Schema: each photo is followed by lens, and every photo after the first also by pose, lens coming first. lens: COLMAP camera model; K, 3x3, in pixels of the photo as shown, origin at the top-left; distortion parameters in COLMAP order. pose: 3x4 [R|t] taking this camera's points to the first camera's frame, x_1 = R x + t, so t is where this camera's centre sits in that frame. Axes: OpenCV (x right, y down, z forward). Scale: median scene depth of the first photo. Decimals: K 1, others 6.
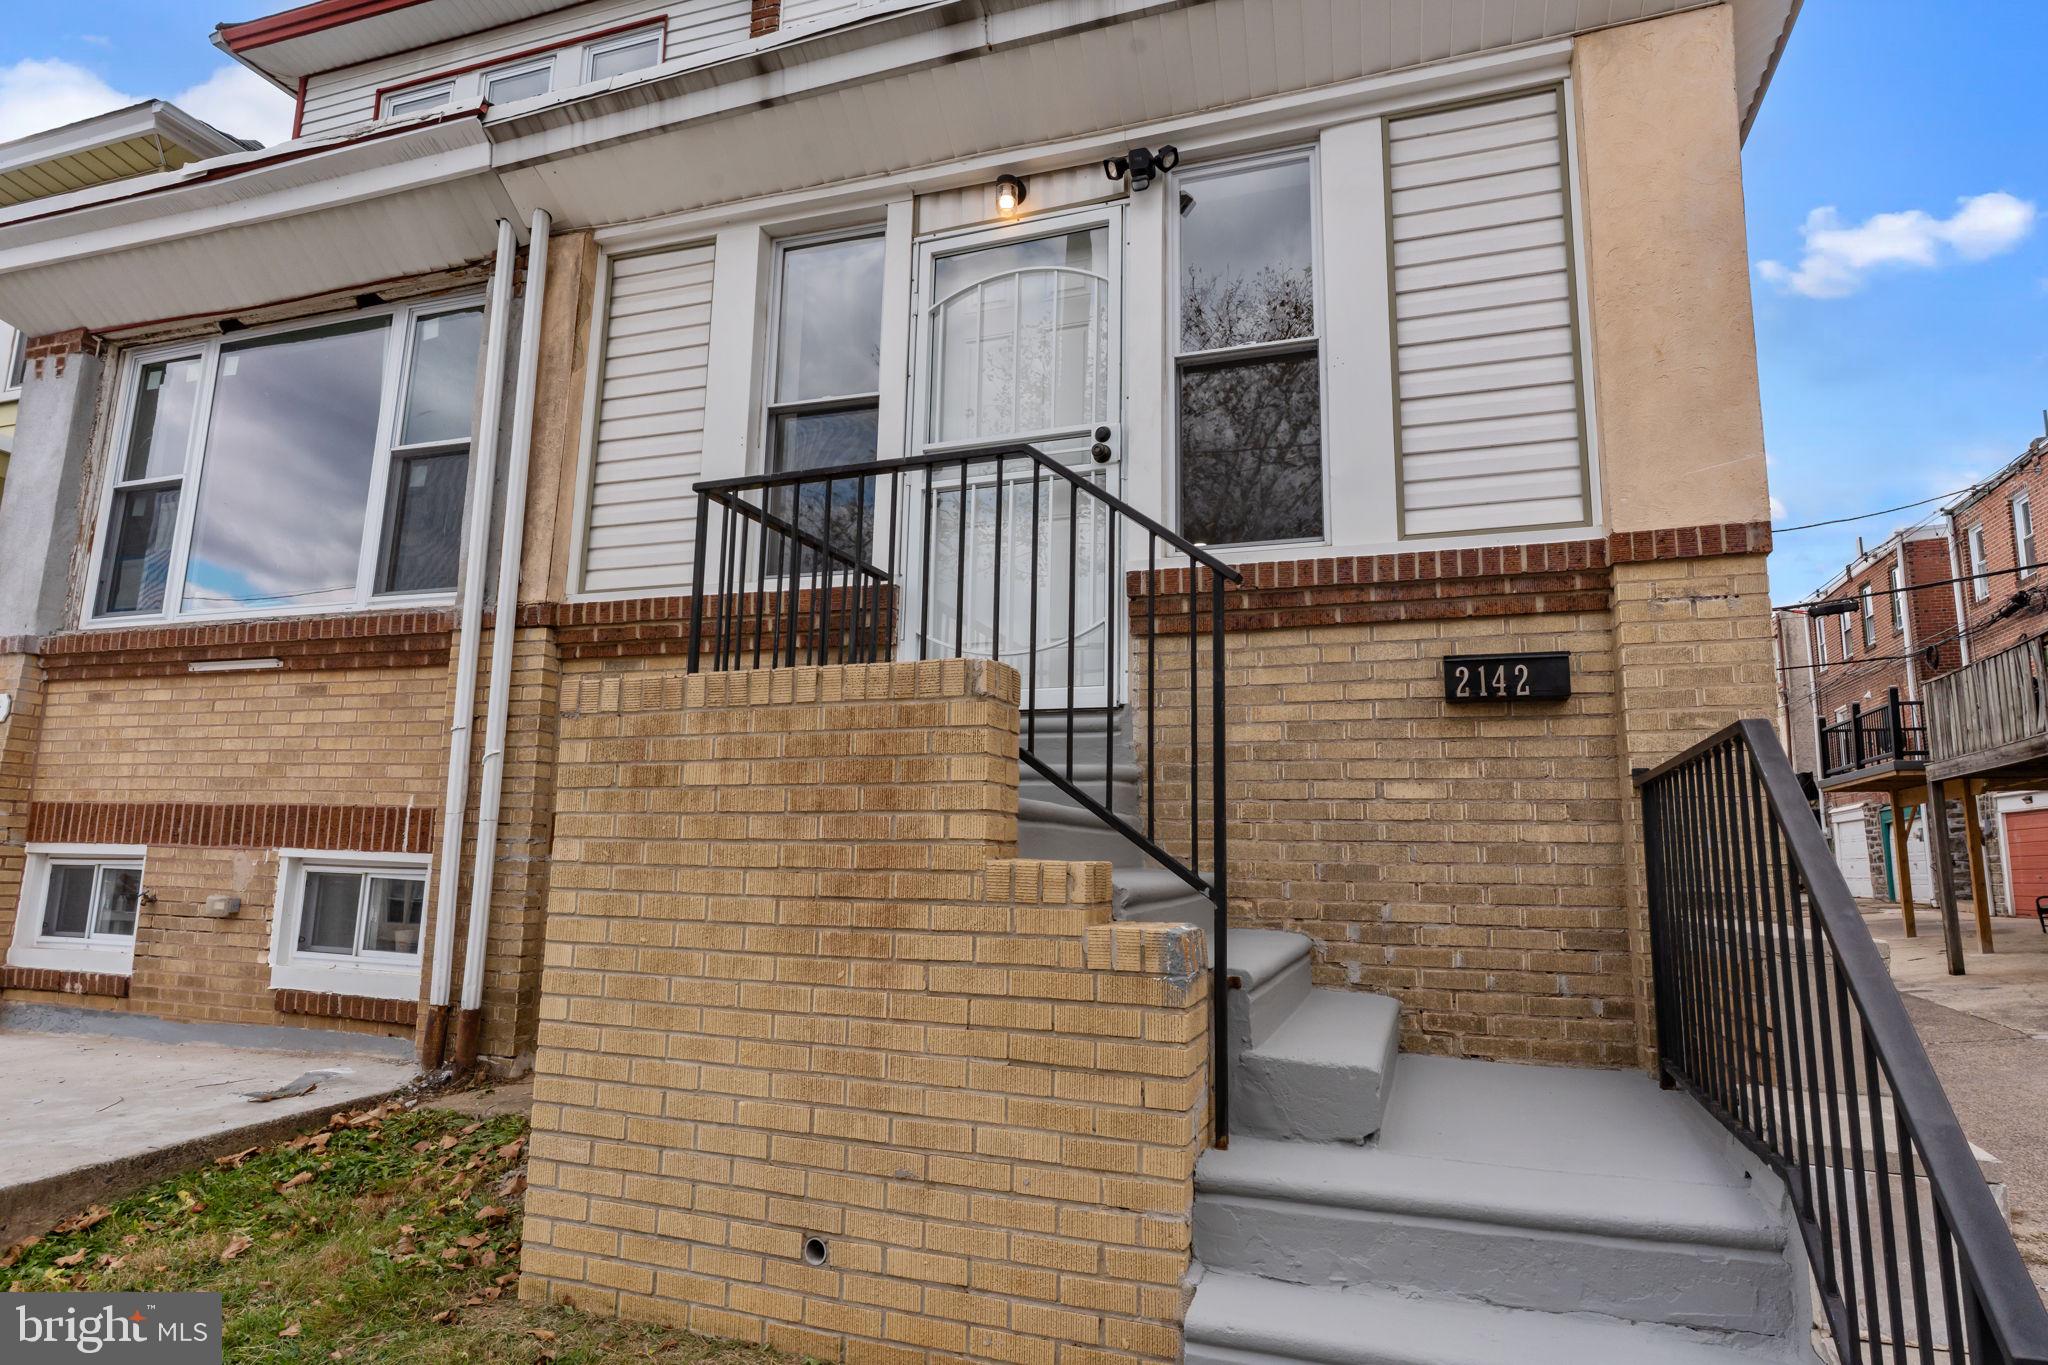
lens RADIAL K [[982.5, 0, 1020.8], [0, 982.5, 698.9], [0, 0, 1]] dist [0.000297, -0.000091]
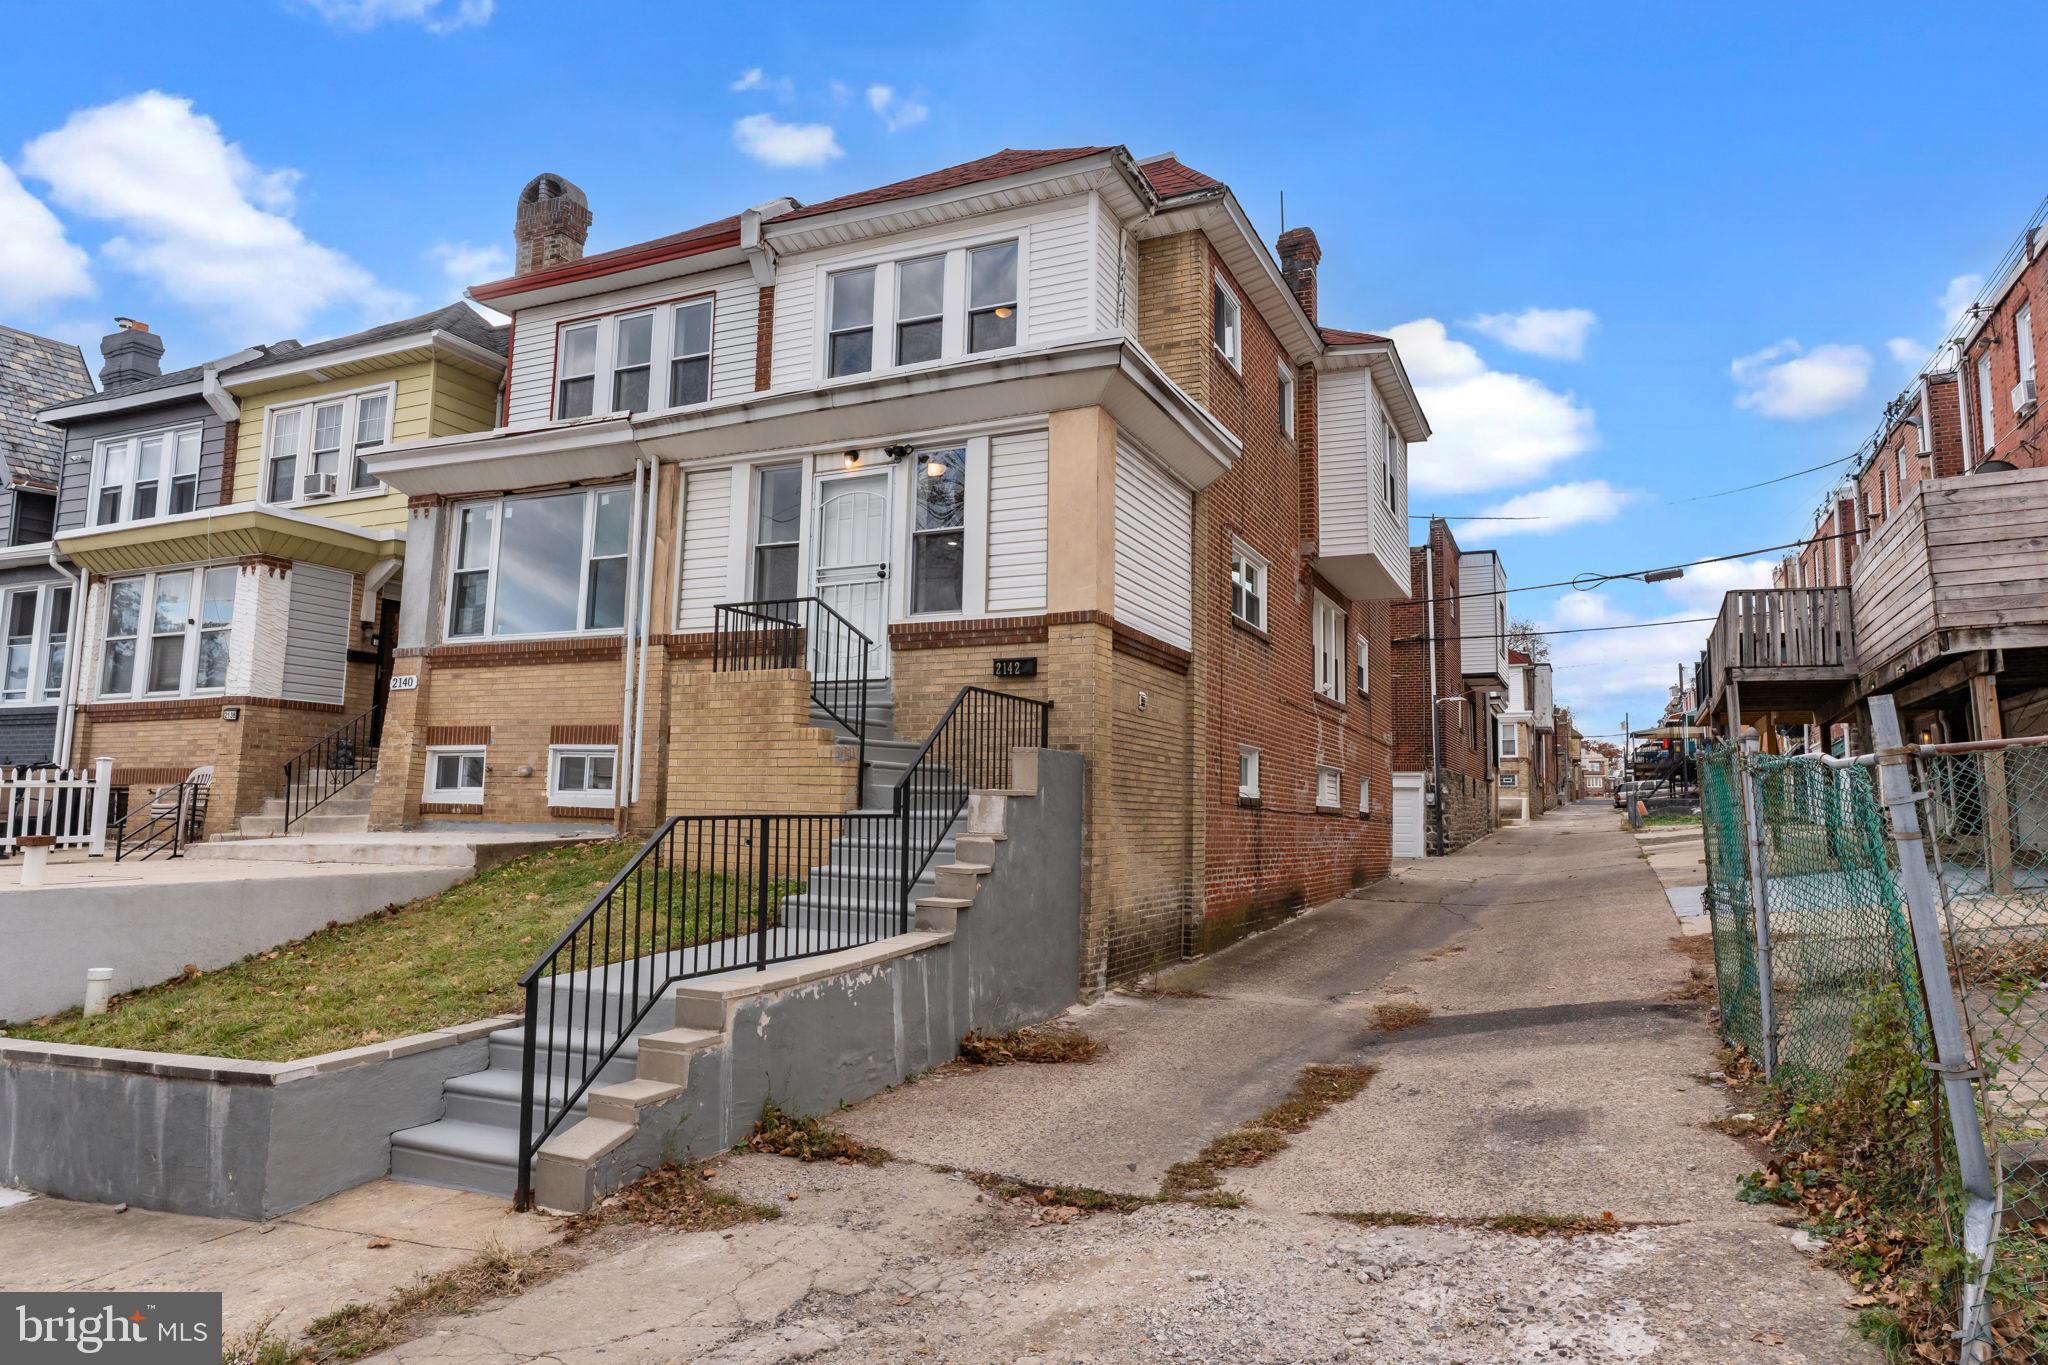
lens RADIAL K [[971.5, 0, 1024.0], [0, 971.5, 682.5], [0, 0, 1]] dist [0.002081, 0.000643]
pose [[0.996422, -0.012197, -0.083632, 0.561079], [0.015144, 0.999283, 0.034687, -0.053384], [0.083149, -0.035829, 0.995893, -1.227937]]
